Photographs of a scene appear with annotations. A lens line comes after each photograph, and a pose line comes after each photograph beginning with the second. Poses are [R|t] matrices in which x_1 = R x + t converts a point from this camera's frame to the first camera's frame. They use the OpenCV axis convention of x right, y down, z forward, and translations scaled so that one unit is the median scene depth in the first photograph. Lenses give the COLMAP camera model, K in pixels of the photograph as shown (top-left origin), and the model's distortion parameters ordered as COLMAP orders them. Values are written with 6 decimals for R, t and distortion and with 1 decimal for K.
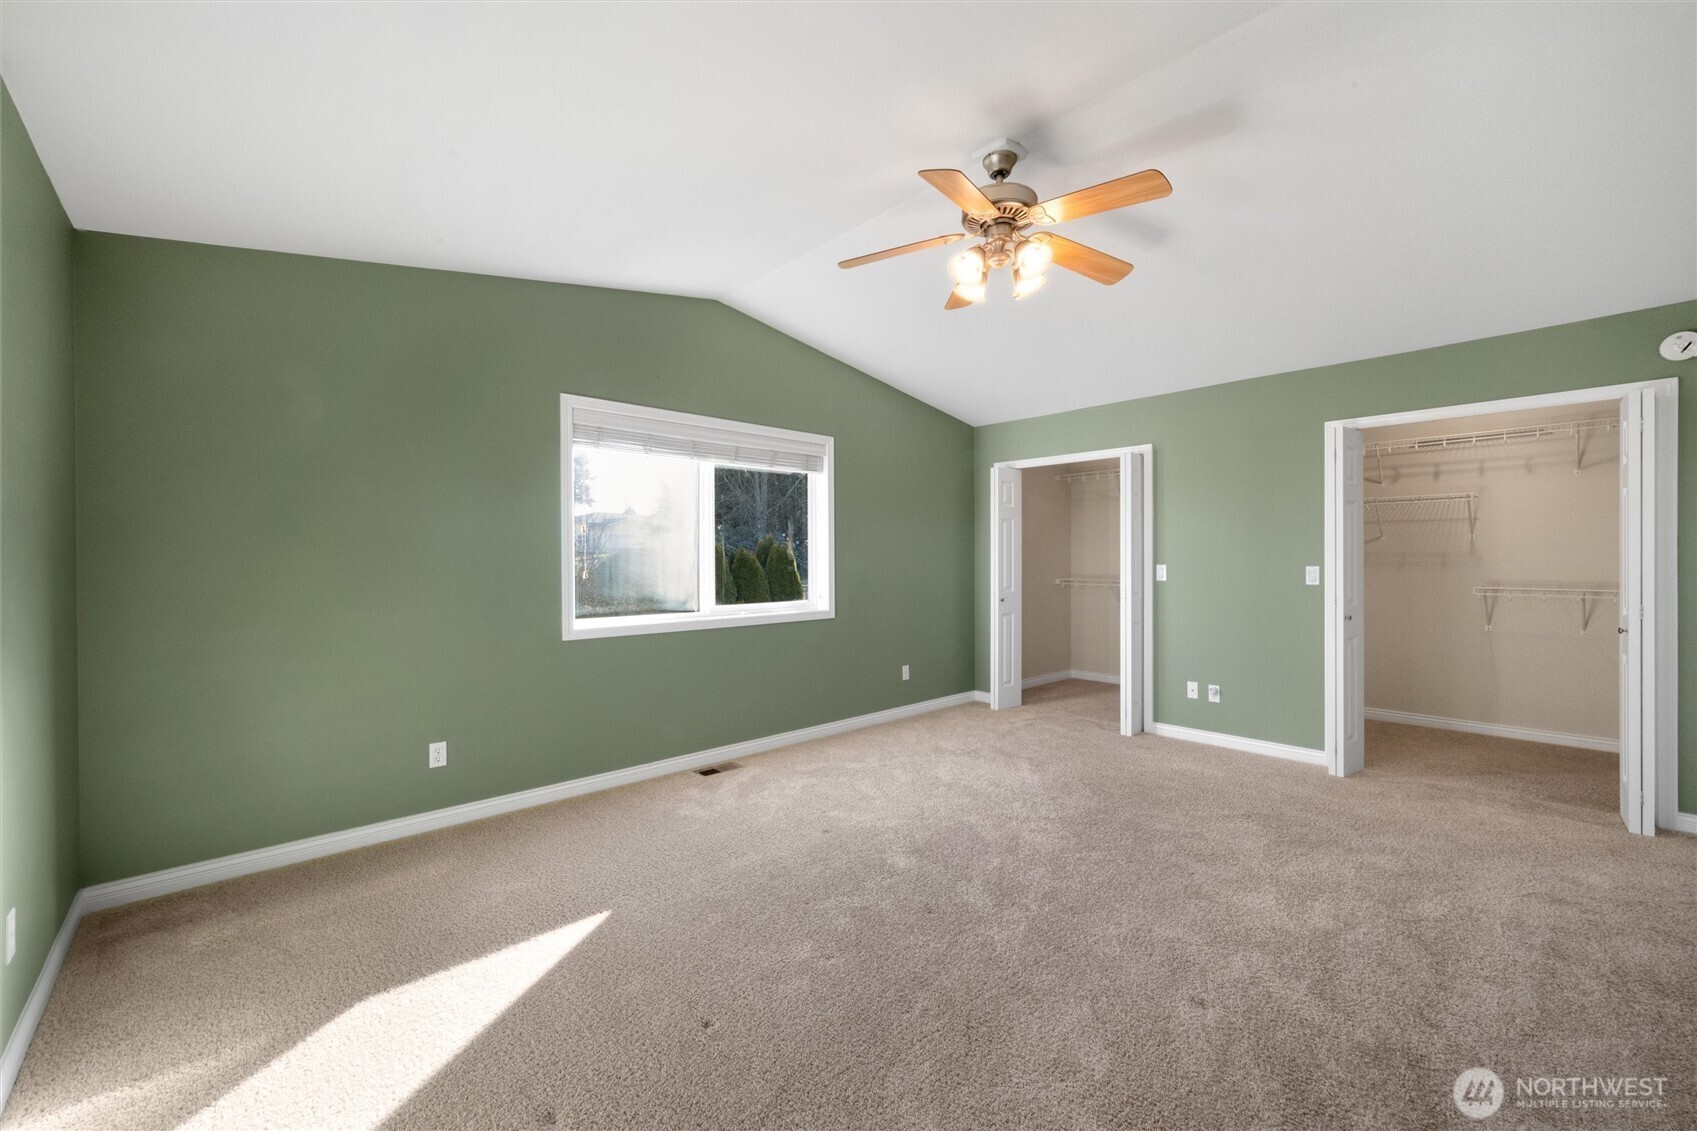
lens RADIAL K [[692.7, 0, 849.7], [0, 692.7, 561.4], [0, 0, 1]] dist [0.003395, 0.000417]
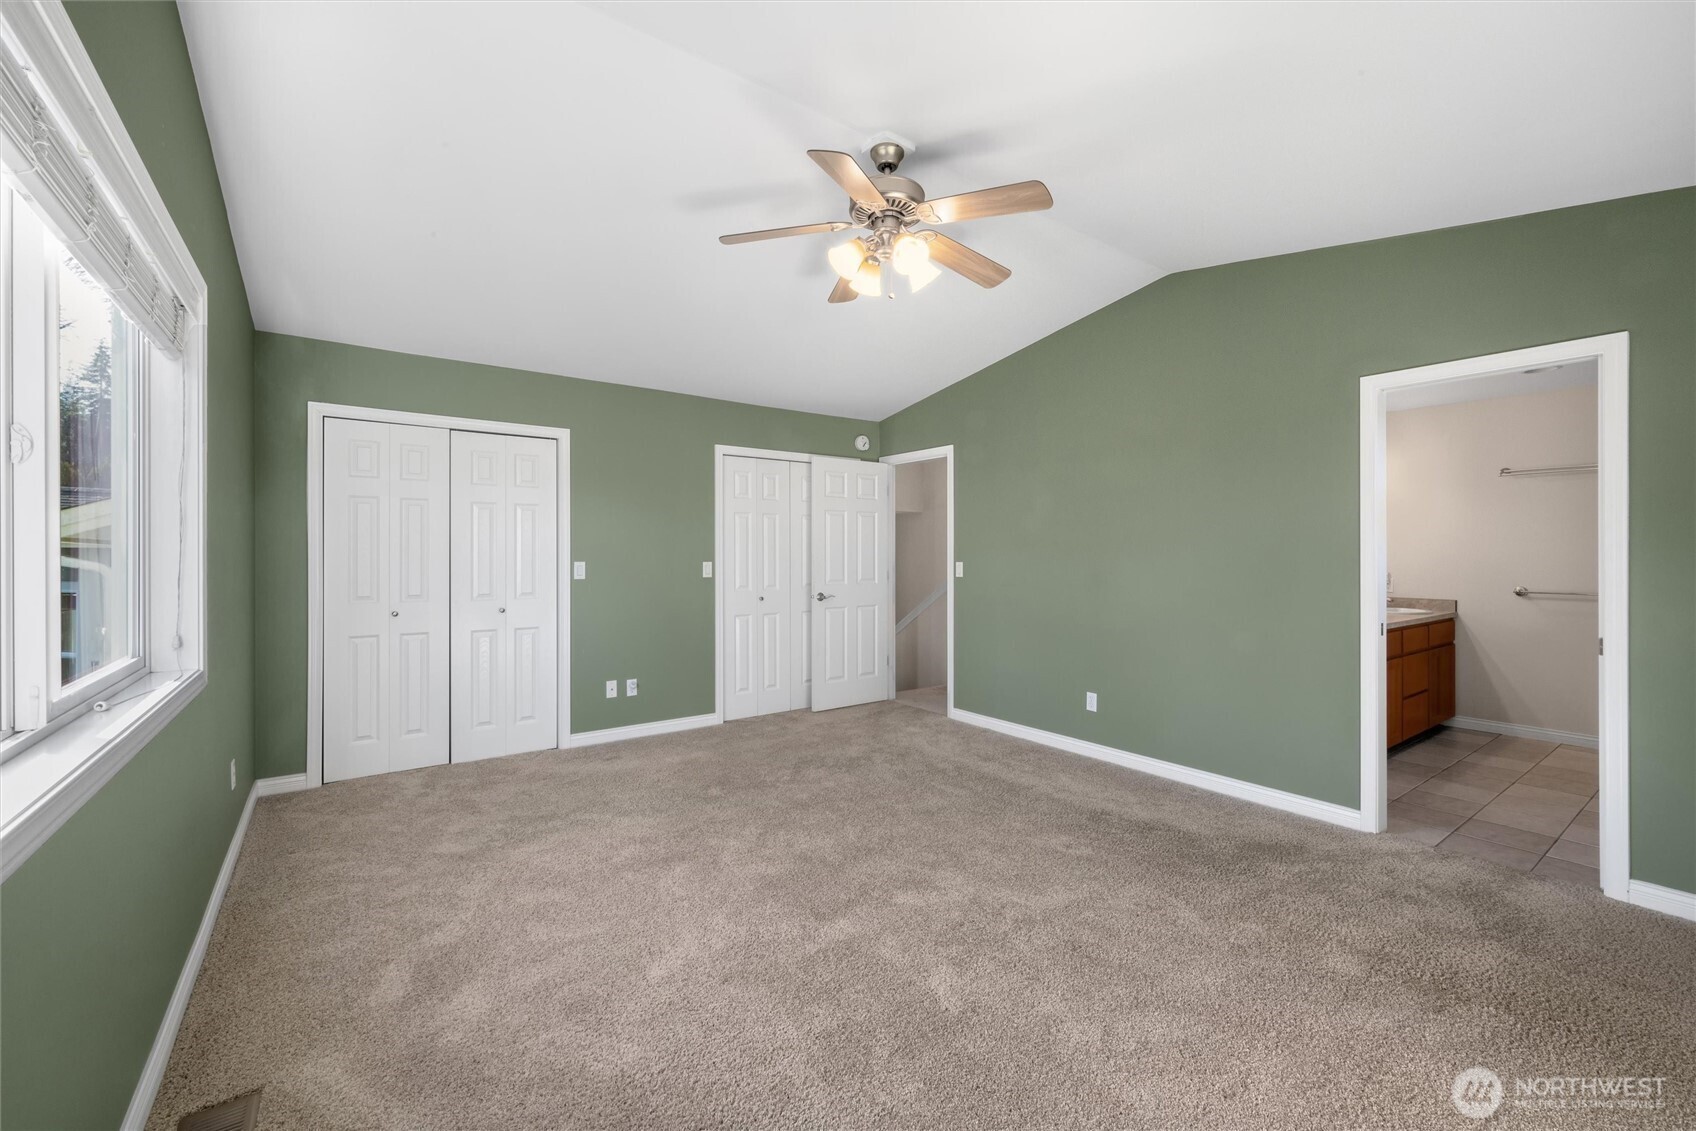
lens RADIAL K [[692.3, 0, 848.9], [0, 692.3, 557.9], [0, 0, 1]] dist [0.003395, 0.000417]
pose [[0.101947, 0.000937, 0.994789, -0.505302], [0.004867, 0.999987, -0.001441, 0.002918], [-0.994778, 0.004989, 0.101941, 0.637895]]
